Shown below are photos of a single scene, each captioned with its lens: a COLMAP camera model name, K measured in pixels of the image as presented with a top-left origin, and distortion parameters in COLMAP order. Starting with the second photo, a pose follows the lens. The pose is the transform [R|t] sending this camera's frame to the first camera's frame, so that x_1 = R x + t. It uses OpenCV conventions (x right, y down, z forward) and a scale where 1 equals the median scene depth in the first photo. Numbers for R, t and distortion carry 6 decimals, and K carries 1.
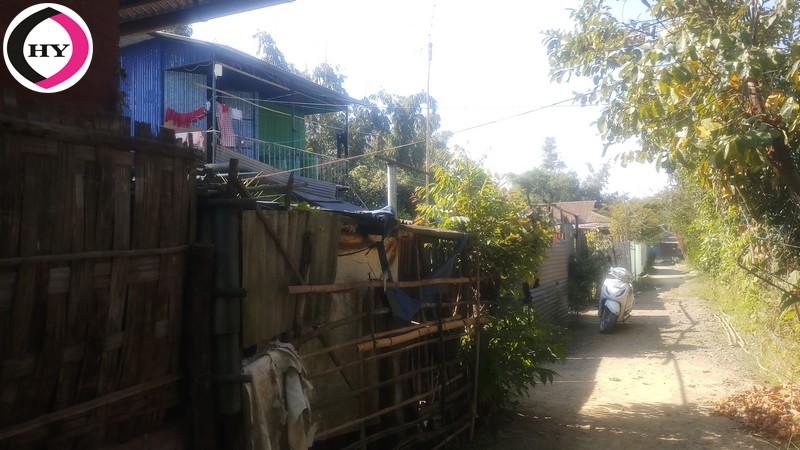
lens RADIAL K [[639.9, 0, 400.0], [0, 639.9, 225.0], [0, 0, 1]] dist [0.063378, -0.173376]
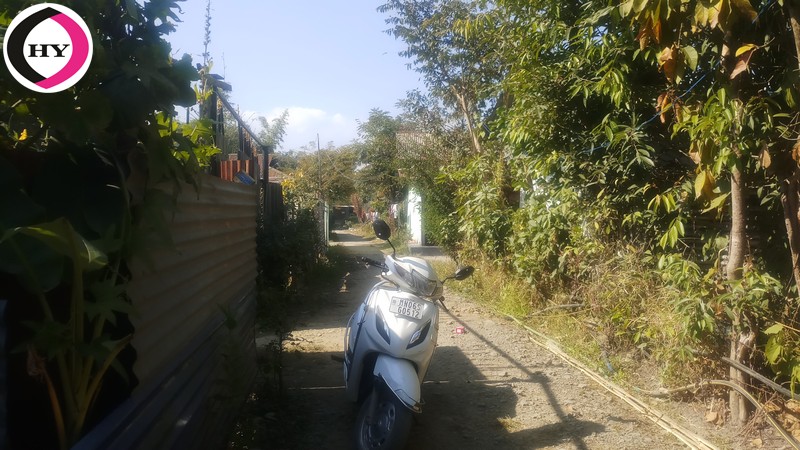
lens RADIAL K [[639.9, 0, 400.0], [0, 639.9, 225.0], [0, 0, 1]] dist [0.063378, -0.173376]
pose [[0.874909, 0.012365, 0.484130, 0.075550], [-0.041415, 0.997922, 0.049357, 0.014463], [-0.482513, -0.063233, 0.873603, 0.316584]]
